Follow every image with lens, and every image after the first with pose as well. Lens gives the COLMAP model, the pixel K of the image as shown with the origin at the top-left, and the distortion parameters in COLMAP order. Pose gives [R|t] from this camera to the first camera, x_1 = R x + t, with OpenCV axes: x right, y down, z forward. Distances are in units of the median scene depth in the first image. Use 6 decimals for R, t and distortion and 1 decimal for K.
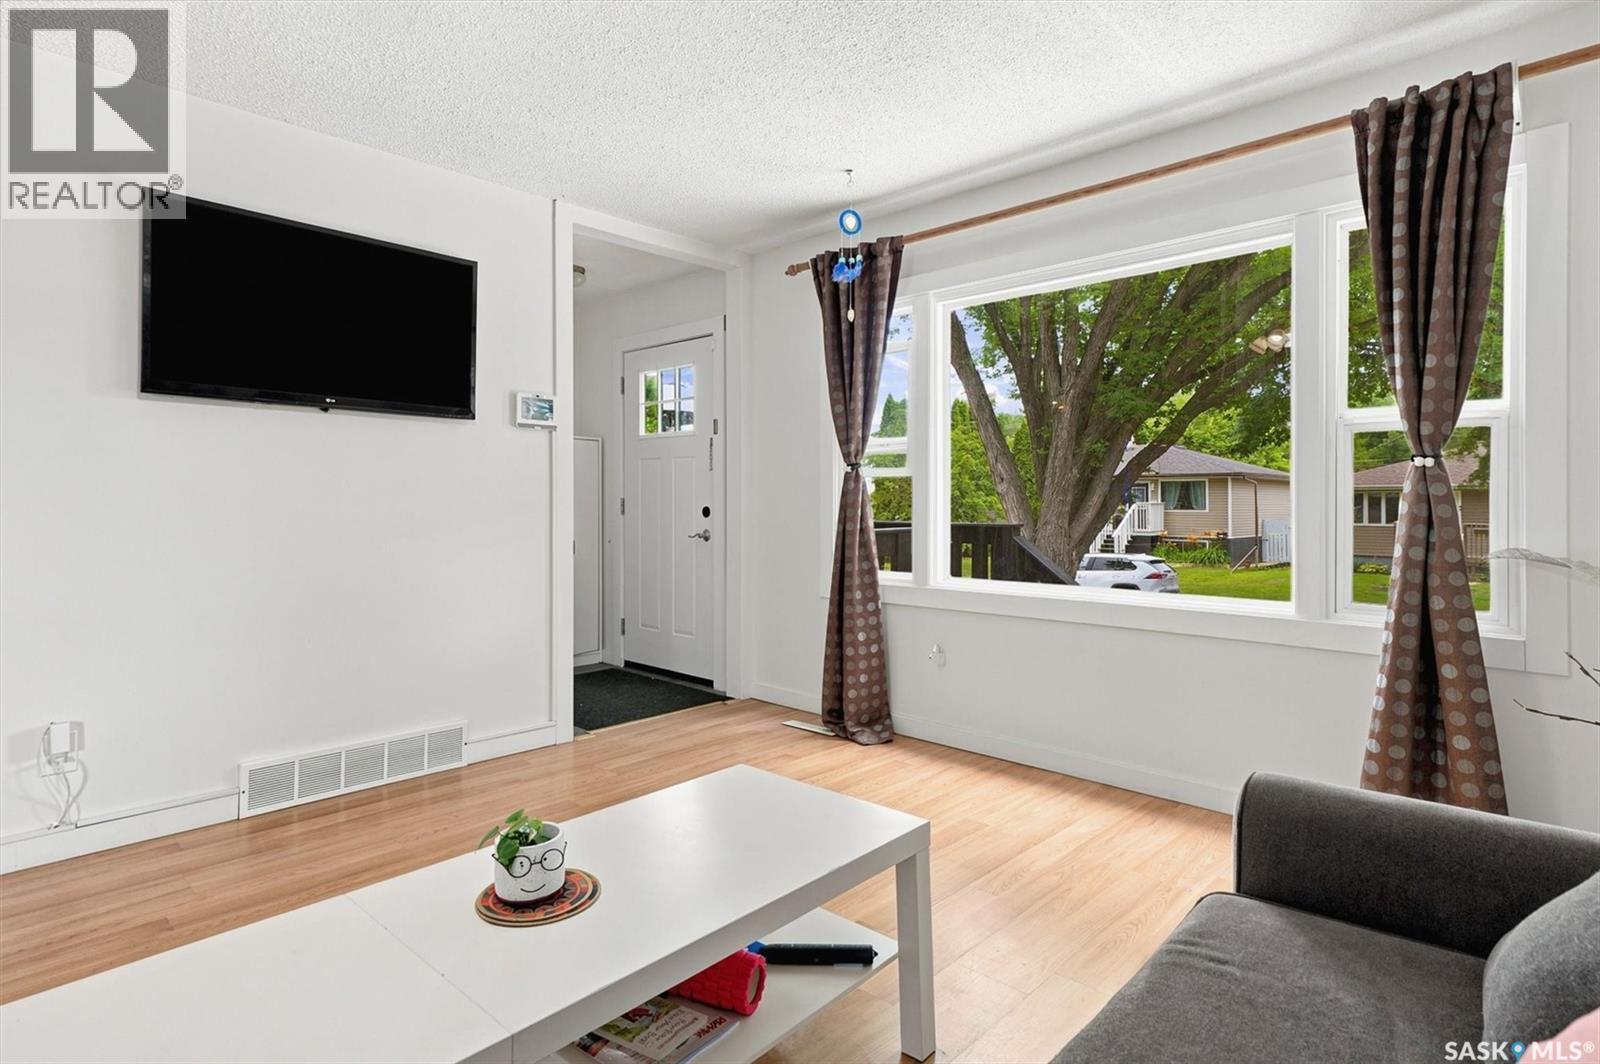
lens RADIAL K [[832.9, 0, 790.2], [0, 832.9, 502.2], [0, 0, 1]] dist [0.001581, 0.002273]
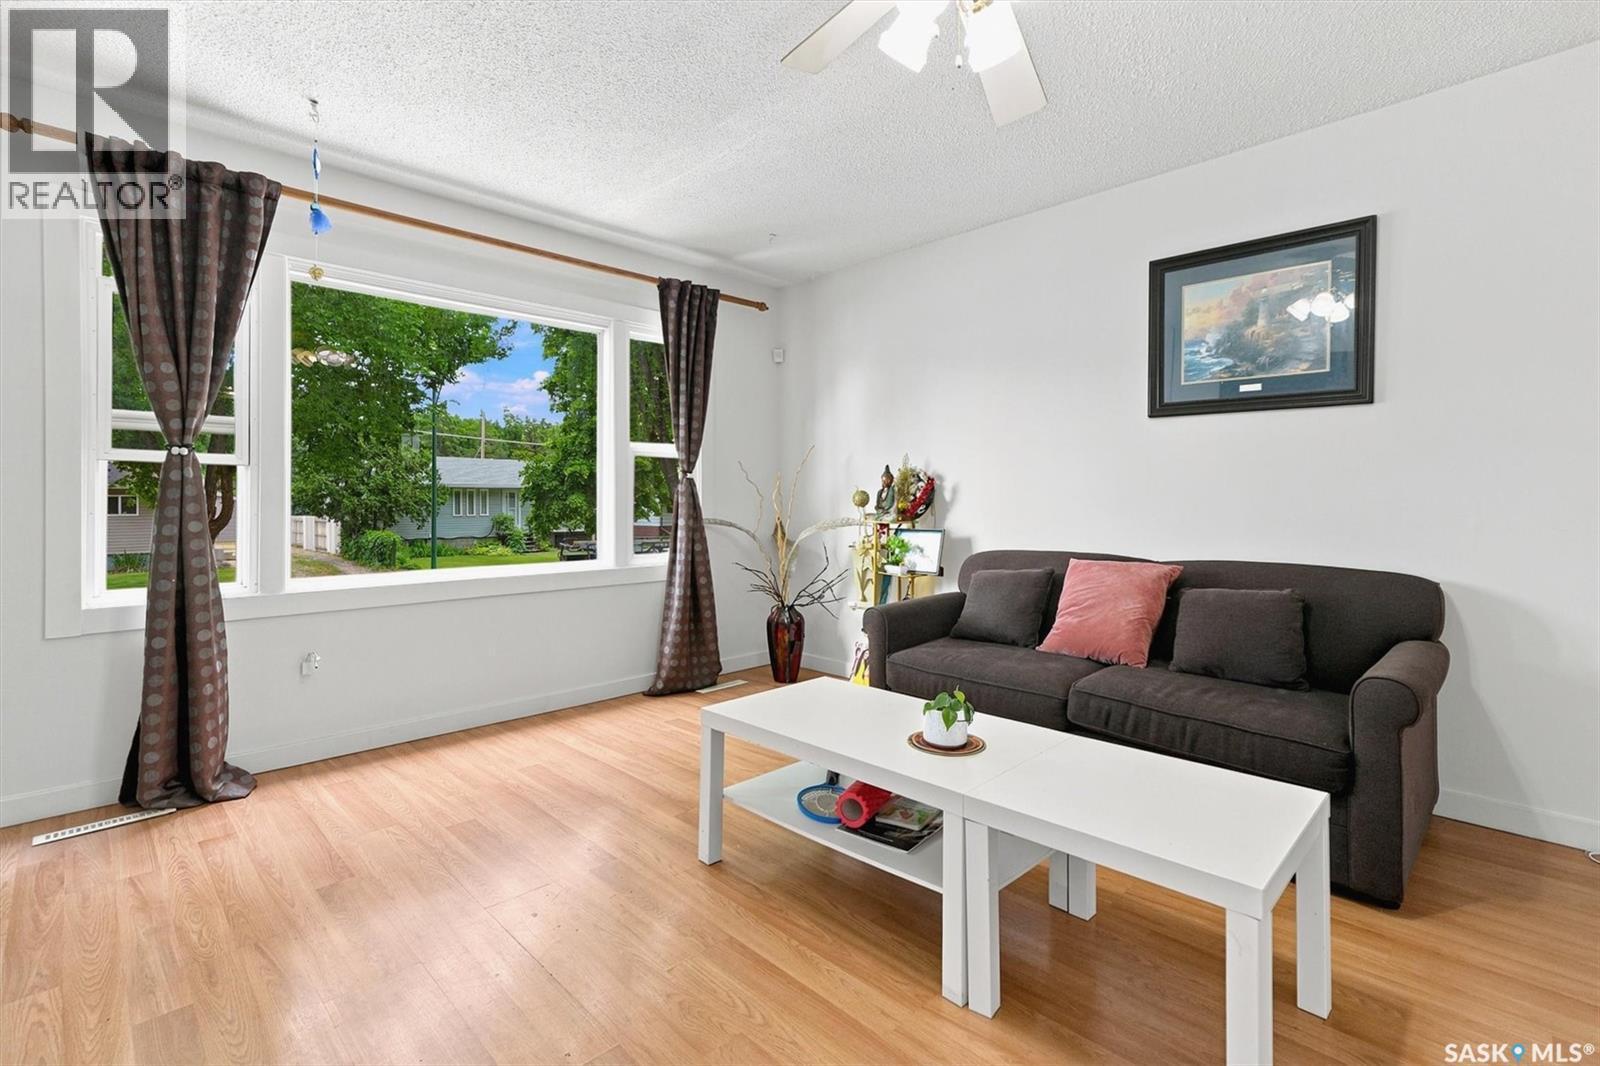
lens RADIAL K [[734.9, 0, 791.5], [0, 734.9, 505.8], [0, 0, 1]] dist [0.001783, -0.000887]
pose [[0.032589, -0.007565, 0.999440, -0.724443], [0.000779, 0.999971, 0.007543, 0.007082], [-0.999469, 0.000533, 0.032594, 0.541322]]
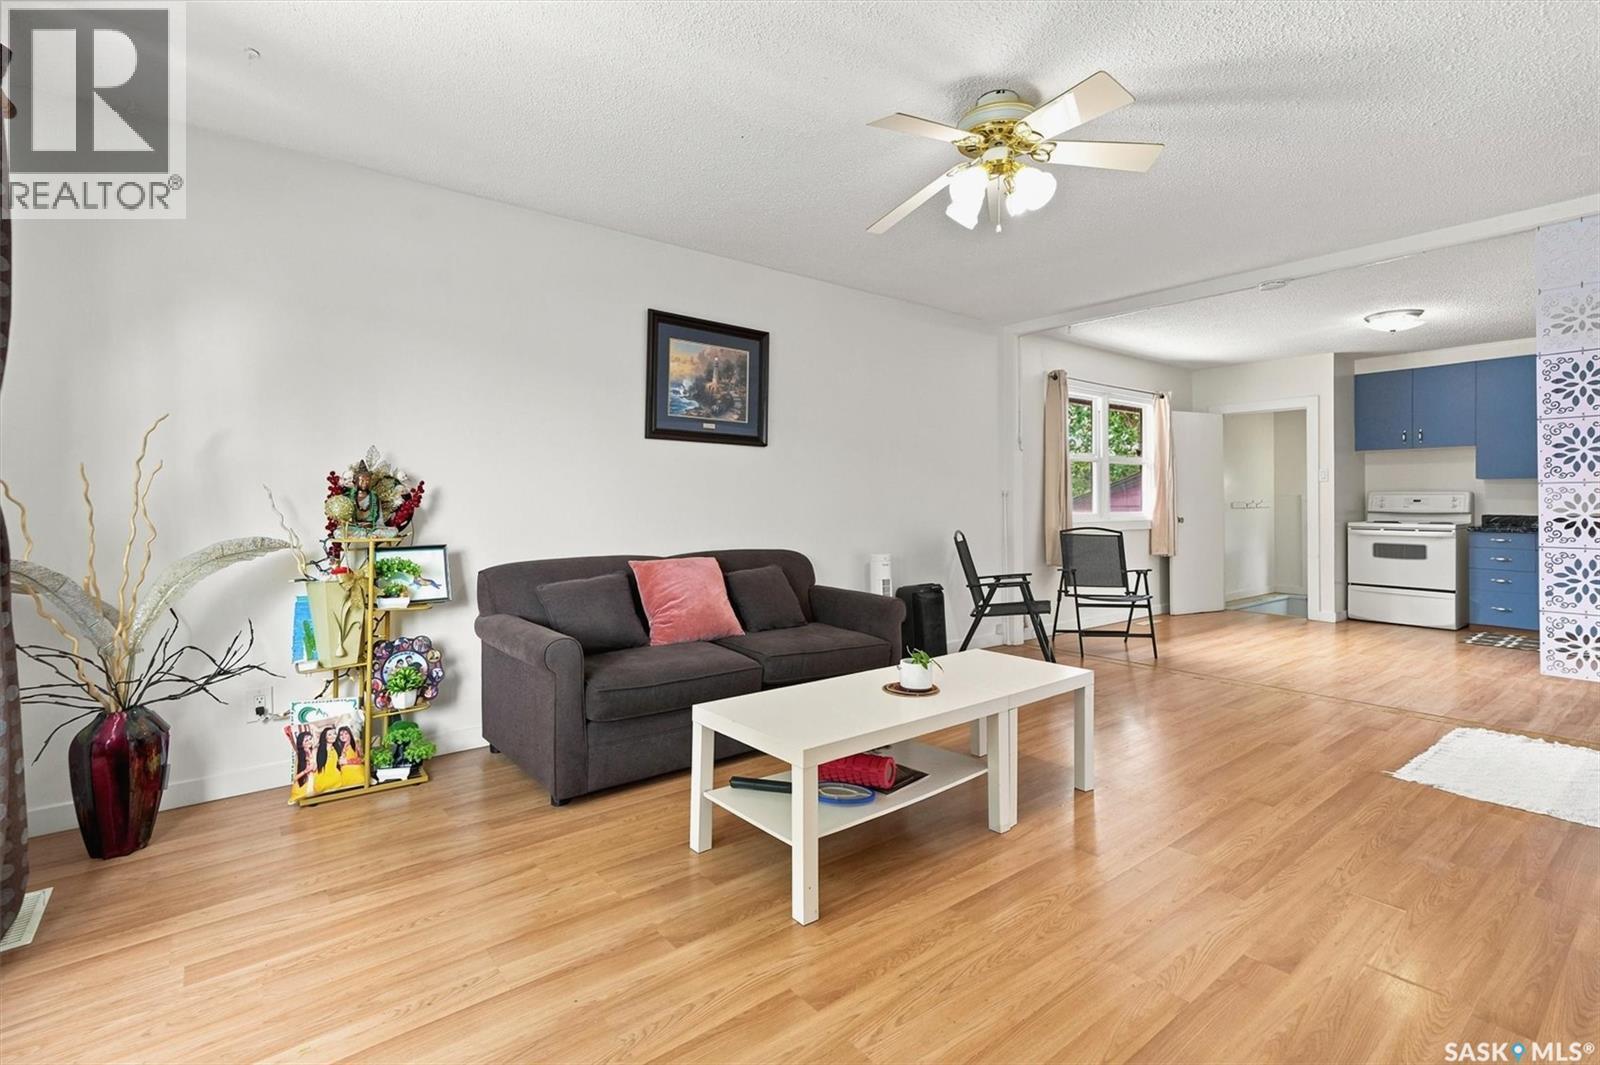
lens RADIAL K [[734.9, 0, 811.6], [0, 734.9, 500.3], [0, 0, 1]] dist [0.001783, -0.000887]
pose [[-0.991507, 0.003966, 0.129992, -0.119346], [0.003748, 0.999991, -0.001924, -0.001027], [-0.129999, -0.001421, -0.991513, 1.250702]]
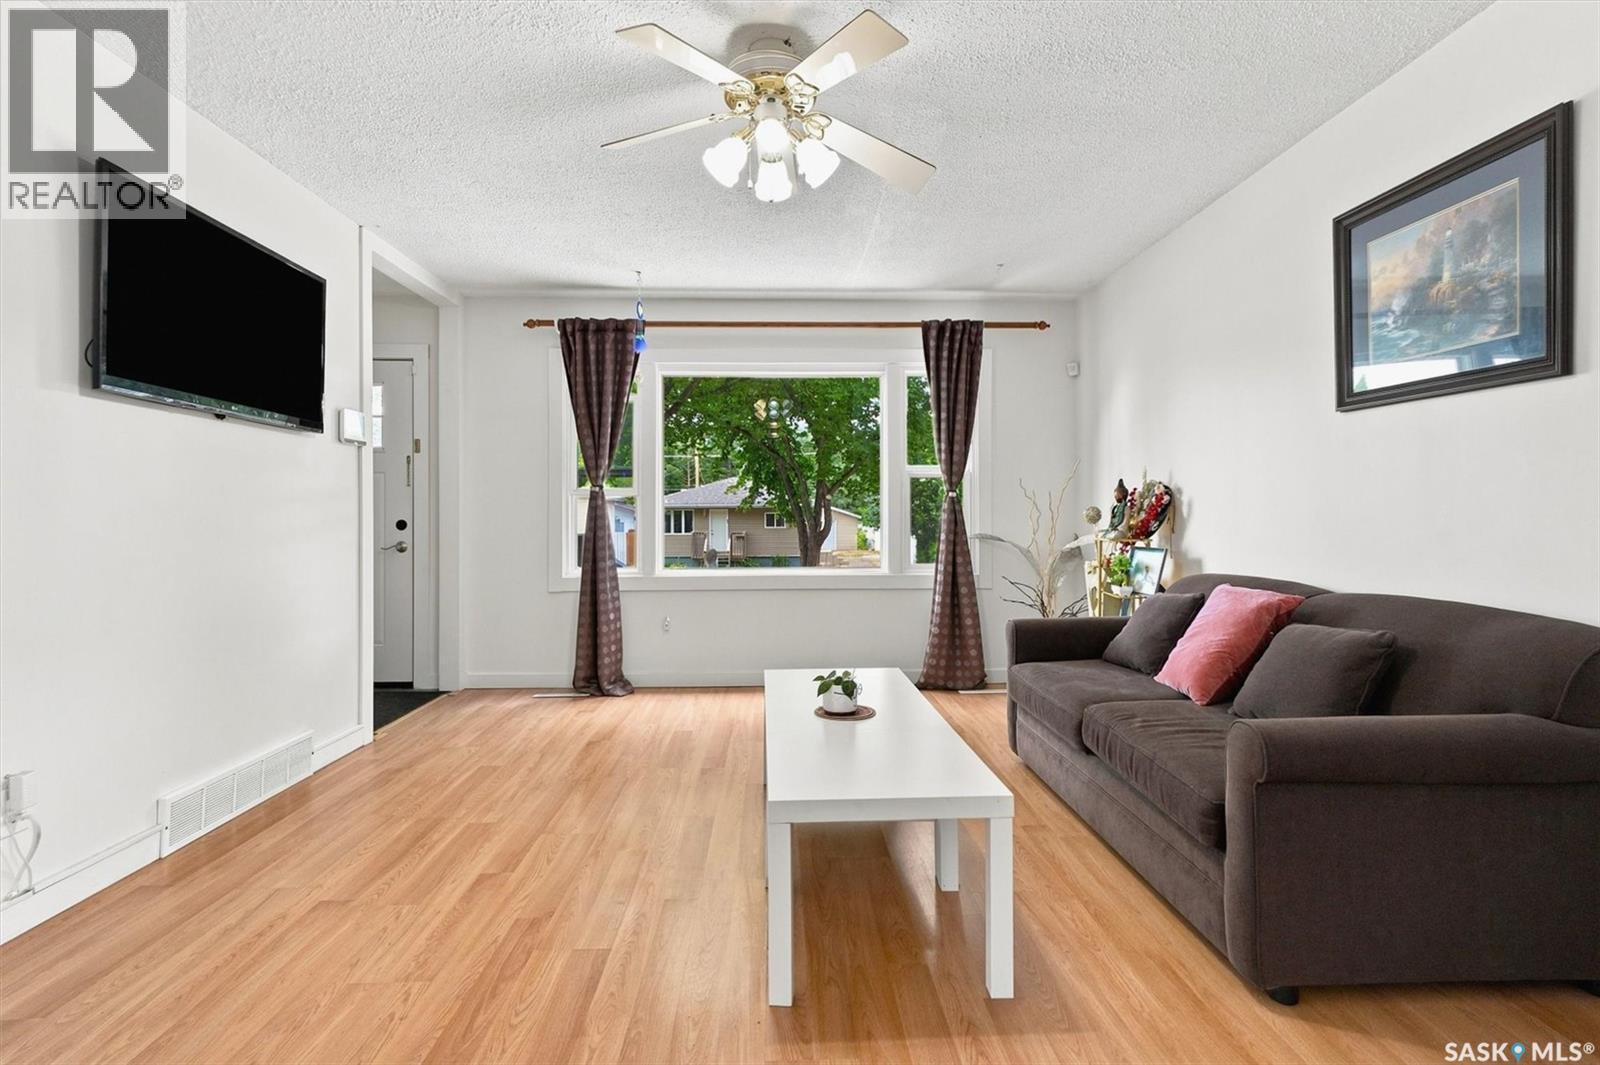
lens RADIAL K [[783.0, 0, 801.5], [0, 783.0, 517.4], [0, 0, 1]] dist [0.003695, 0.002765]
pose [[0.700902, -0.003645, 0.713248, -0.726569], [0.004304, 0.999990, 0.000881, 0.005594], [-0.713244, 0.002452, 0.700911, -0.103052]]
